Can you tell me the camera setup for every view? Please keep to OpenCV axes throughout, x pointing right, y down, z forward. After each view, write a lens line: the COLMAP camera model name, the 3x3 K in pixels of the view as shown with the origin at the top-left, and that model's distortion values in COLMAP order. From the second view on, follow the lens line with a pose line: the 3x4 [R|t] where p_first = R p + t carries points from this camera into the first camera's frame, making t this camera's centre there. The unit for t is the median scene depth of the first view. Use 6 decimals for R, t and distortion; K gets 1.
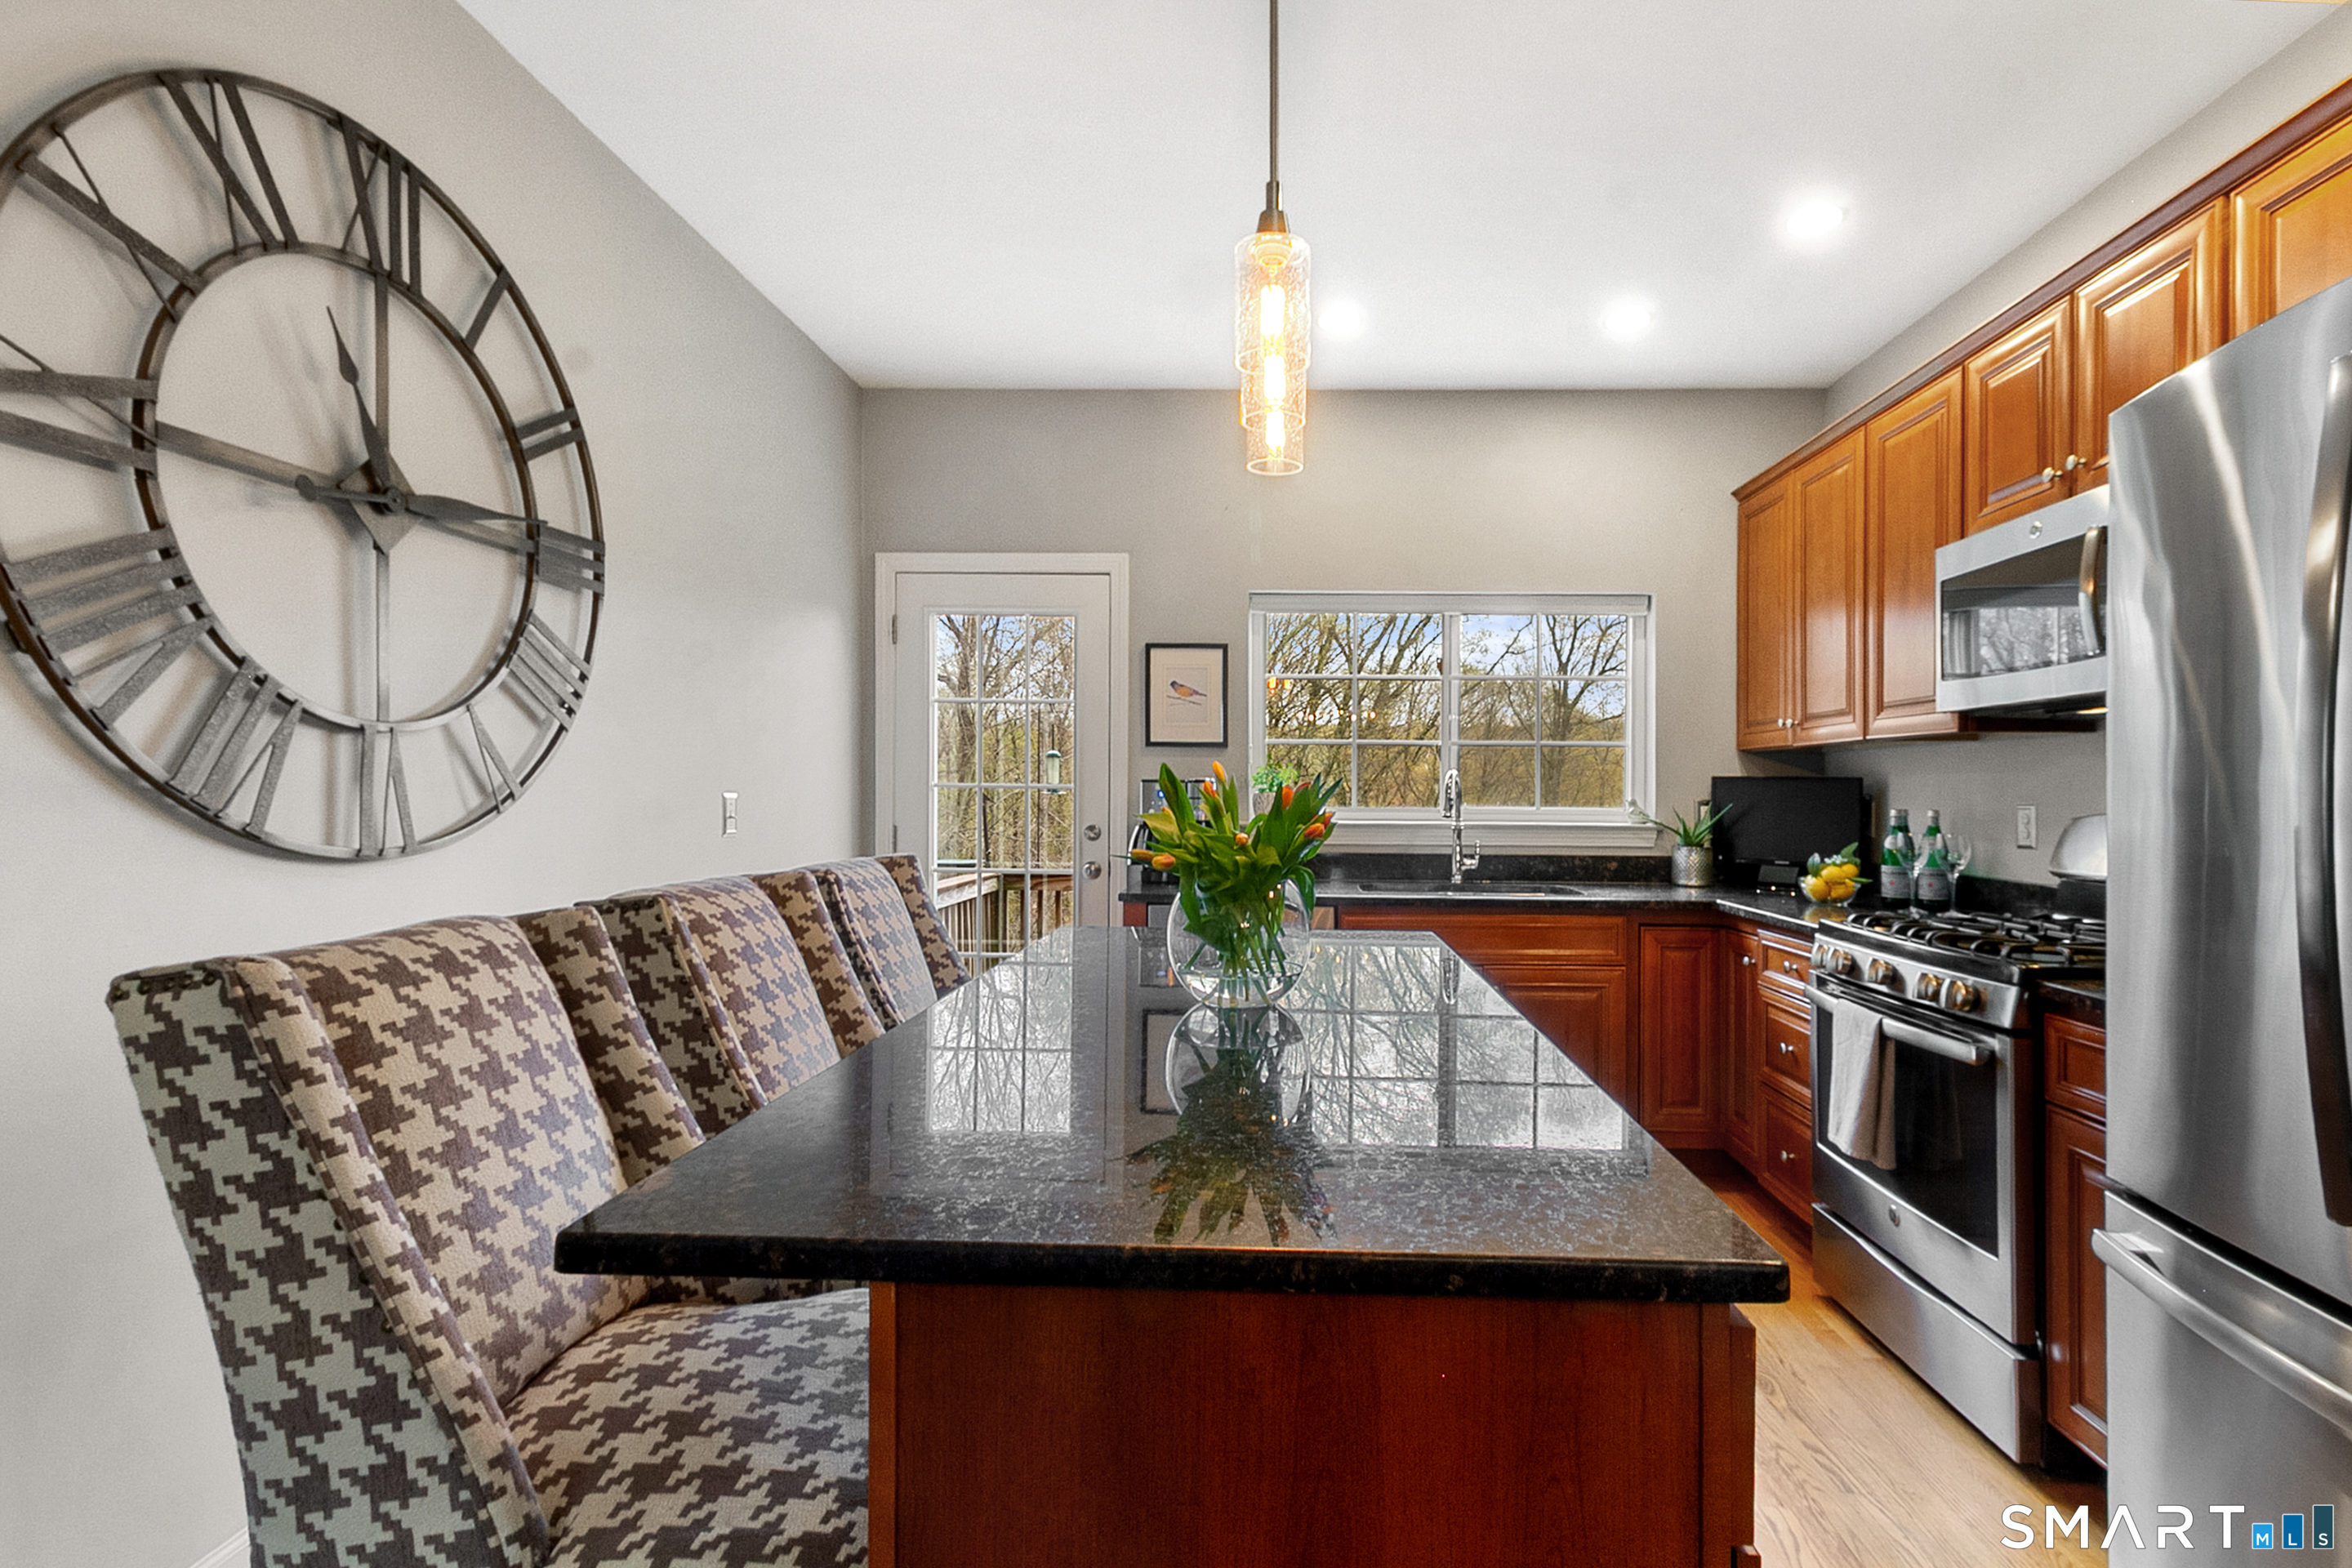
lens RADIAL K [[1109.0, 0, 1261.1], [0, 1109.0, 778.7], [0, 0, 1]] dist [0.007401, 0.001832]
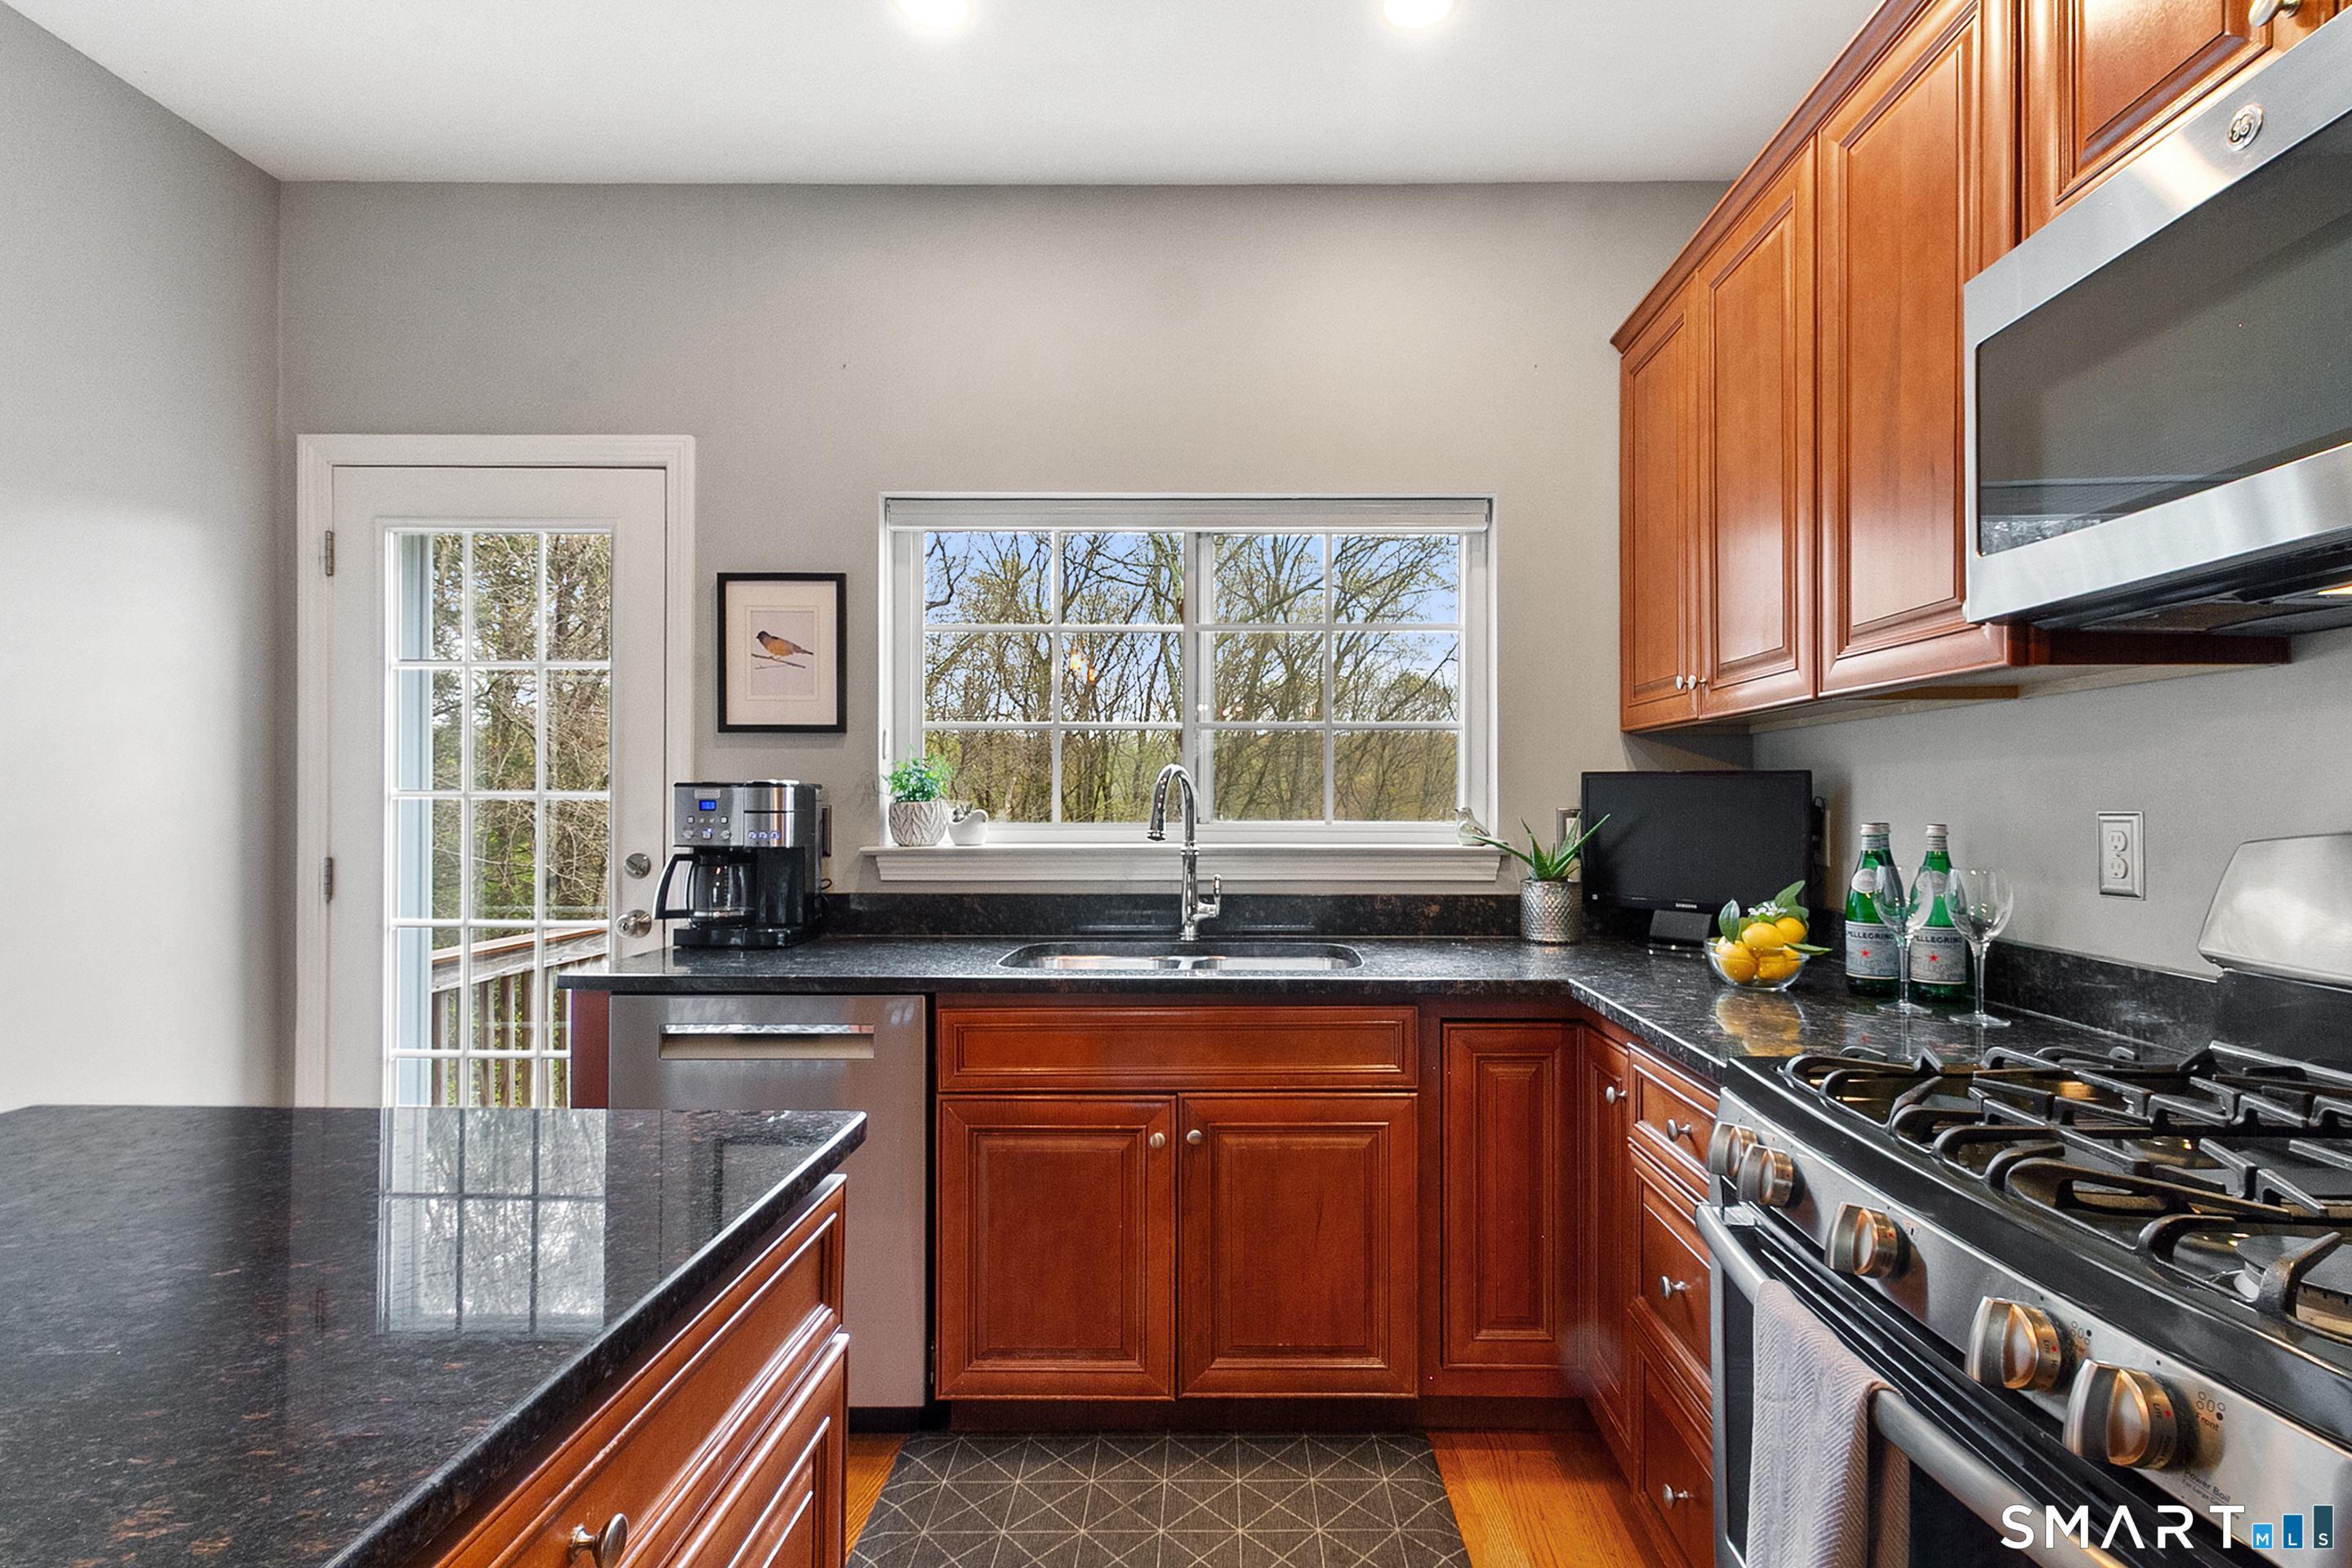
lens RADIAL K [[1109.0, 0, 1228.5], [0, 1109.0, 789.1], [0, 0, 1]] dist [0.007401, 0.001832]
pose [[0.999859, -0.006460, 0.015475, 0.238108], [0.006462, 0.999979, -0.000111, 0.008211], [-0.015474, 0.000211, 0.999880, 0.444662]]
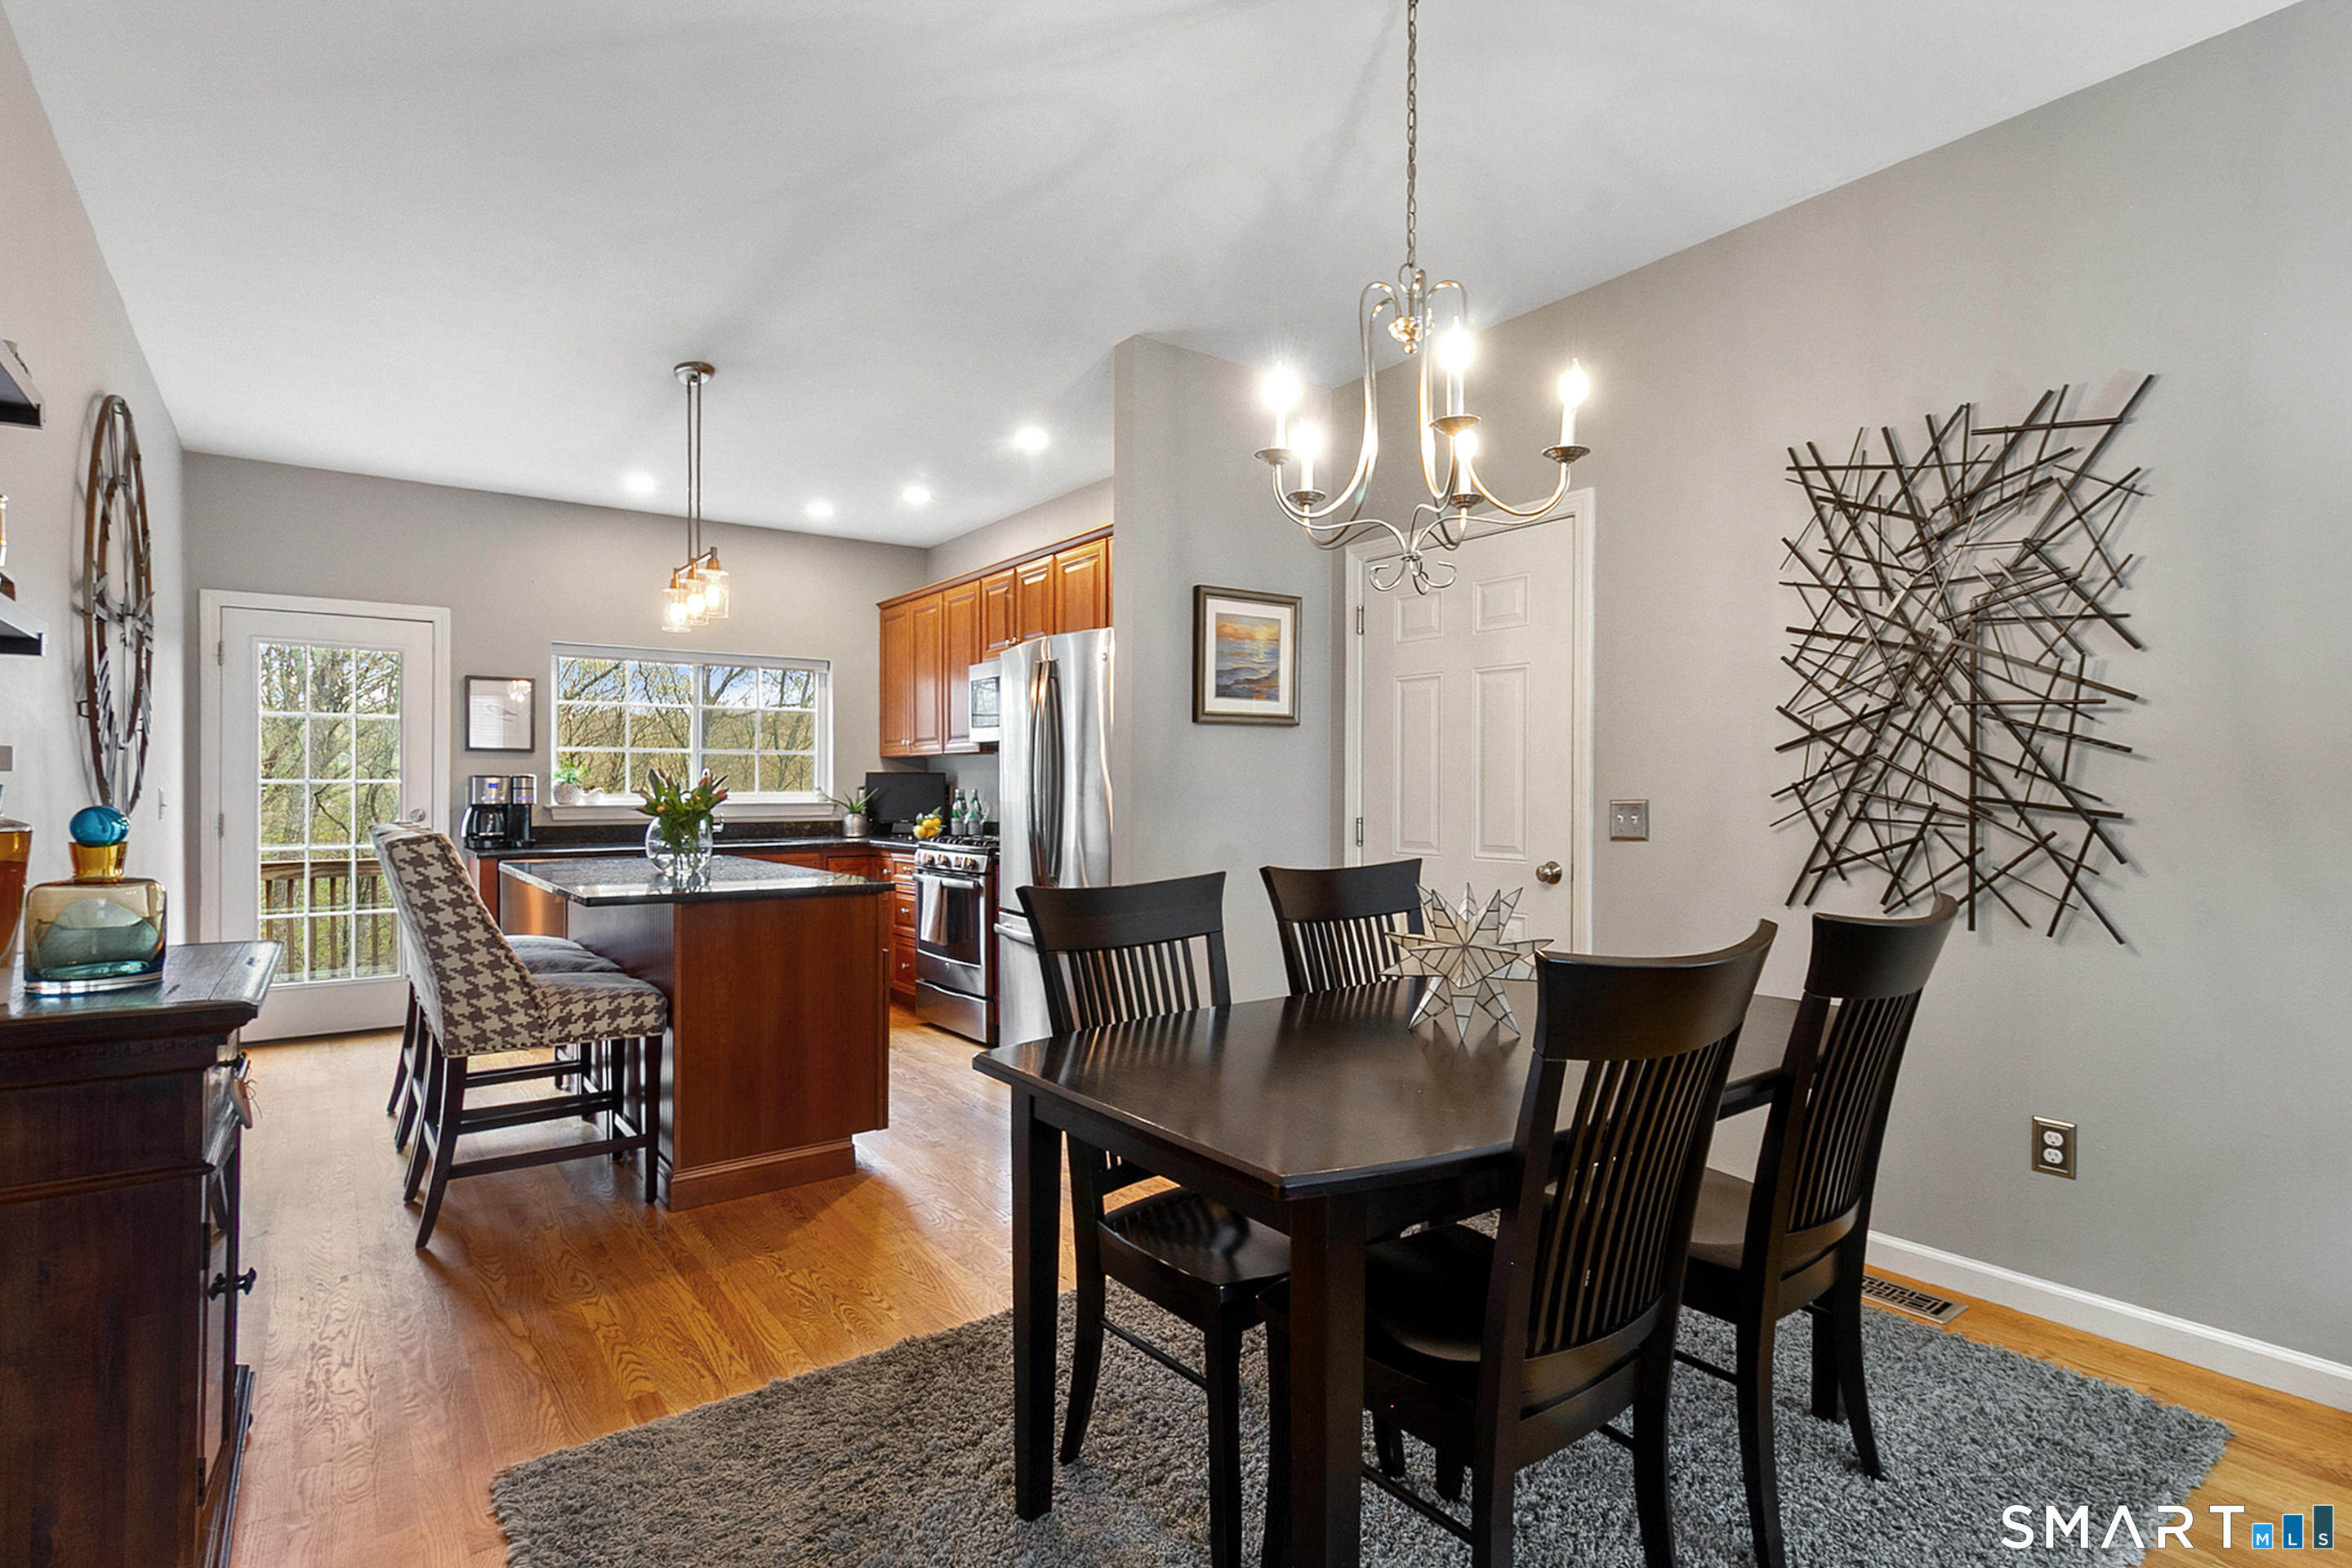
lens RADIAL K [[1109.0, 0, 1170.9], [0, 1109.0, 767.1], [0, 0, 1]] dist [0.007401, 0.001832]
pose [[0.787379, -0.000614, 0.616469, -0.339735], [0.003231, 0.999990, -0.003131, -0.003348], [-0.616461, 0.004457, 0.787373, -0.775585]]
